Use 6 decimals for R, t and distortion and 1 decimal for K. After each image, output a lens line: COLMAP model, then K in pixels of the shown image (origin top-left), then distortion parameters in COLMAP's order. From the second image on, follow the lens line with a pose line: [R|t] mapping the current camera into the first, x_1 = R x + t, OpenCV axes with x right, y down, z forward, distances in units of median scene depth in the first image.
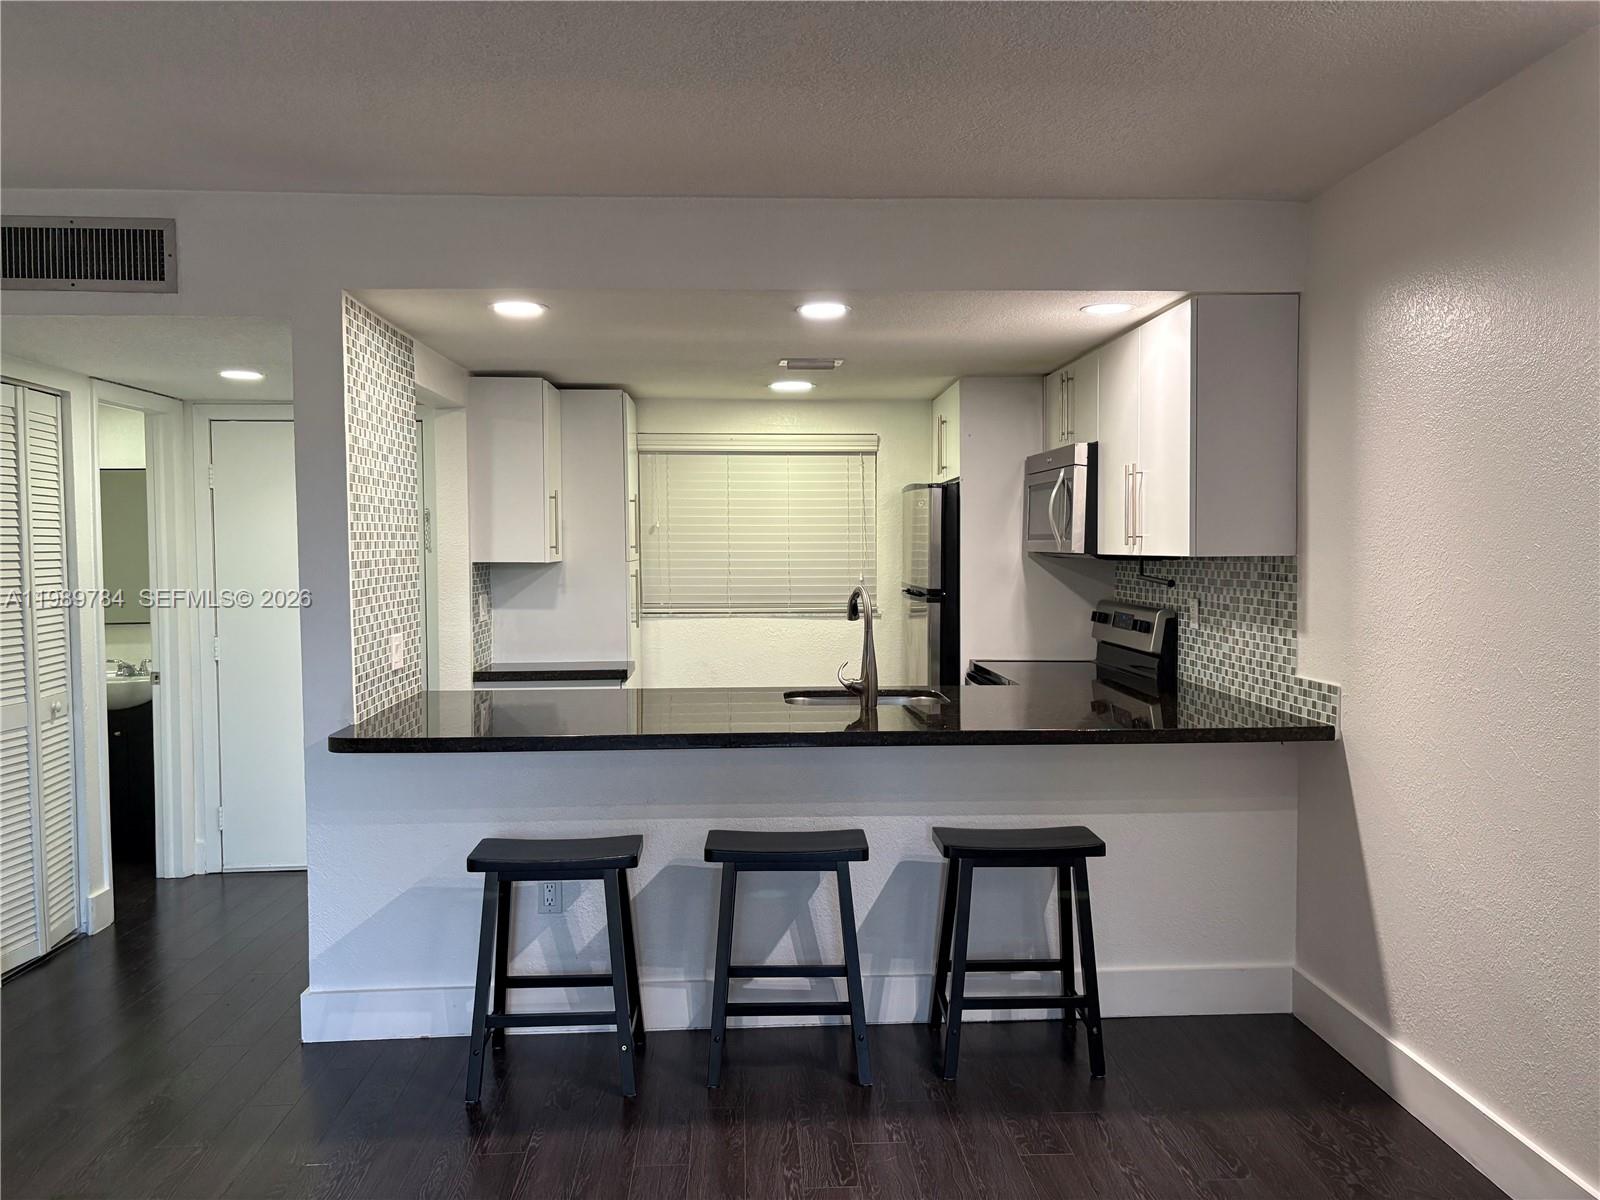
lens RADIAL K [[1217.4, 0, 800.0], [0, 1217.4, 600.0], [0, 0, 1]] dist [0.072400, -0.000281]
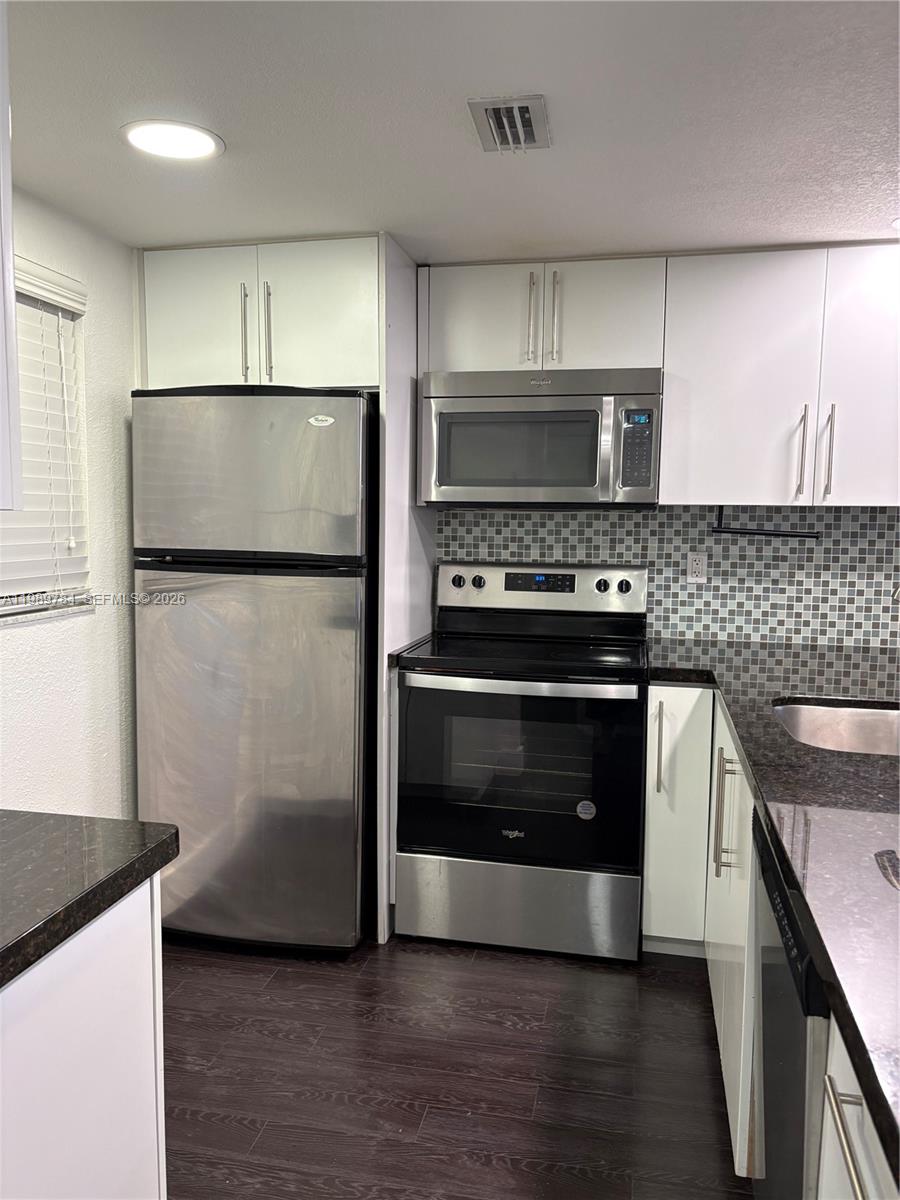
lens RADIAL K [[913.0, 0, 450.0], [0, 913.0, 600.0], [0, 0, 1]] dist [0.072400, -0.000281]
pose [[0.258737, -0.087612, 0.961966, -0.379160], [0.033434, 0.996094, 0.081728, -0.025843], [-0.965369, 0.011016, 0.260656, 0.886344]]
